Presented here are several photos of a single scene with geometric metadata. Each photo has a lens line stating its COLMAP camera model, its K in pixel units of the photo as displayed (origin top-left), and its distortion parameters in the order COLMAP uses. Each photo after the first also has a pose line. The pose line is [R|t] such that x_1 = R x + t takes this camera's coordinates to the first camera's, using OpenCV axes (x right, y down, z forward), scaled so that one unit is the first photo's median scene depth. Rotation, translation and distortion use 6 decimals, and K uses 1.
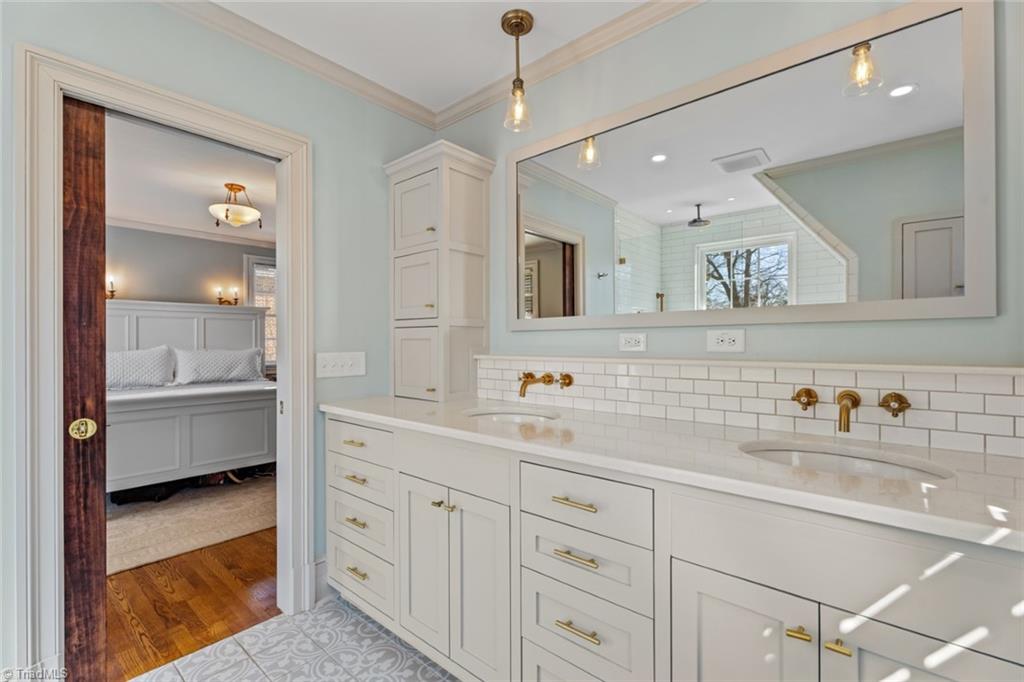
lens RADIAL K [[444.5, 0, 515.4], [0, 444.5, 332.6], [0, 0, 1]] dist [-0.027014, 0.000181]
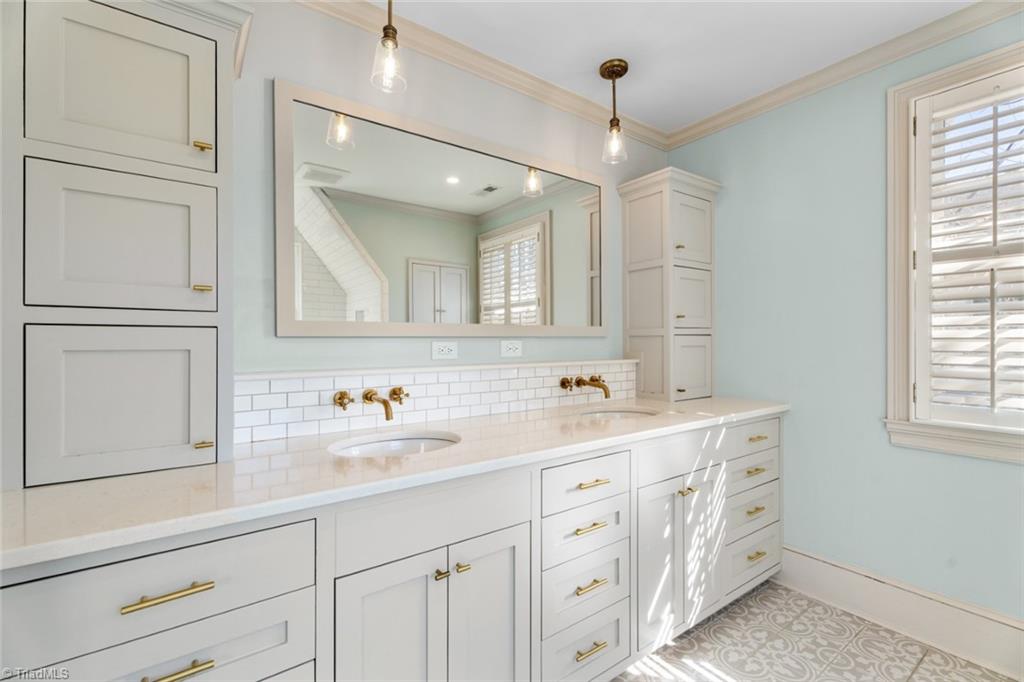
lens RADIAL K [[453.5, 0, 512.0], [0, 453.5, 341.0], [0, 0, 1]] dist [0.001138, -0.000135]
pose [[0.245746, 0.007548, 0.969305, -1.001754], [-0.002395, 0.999971, -0.007180, 0.008175], [-0.969331, -0.000557, 0.245757, 0.803472]]
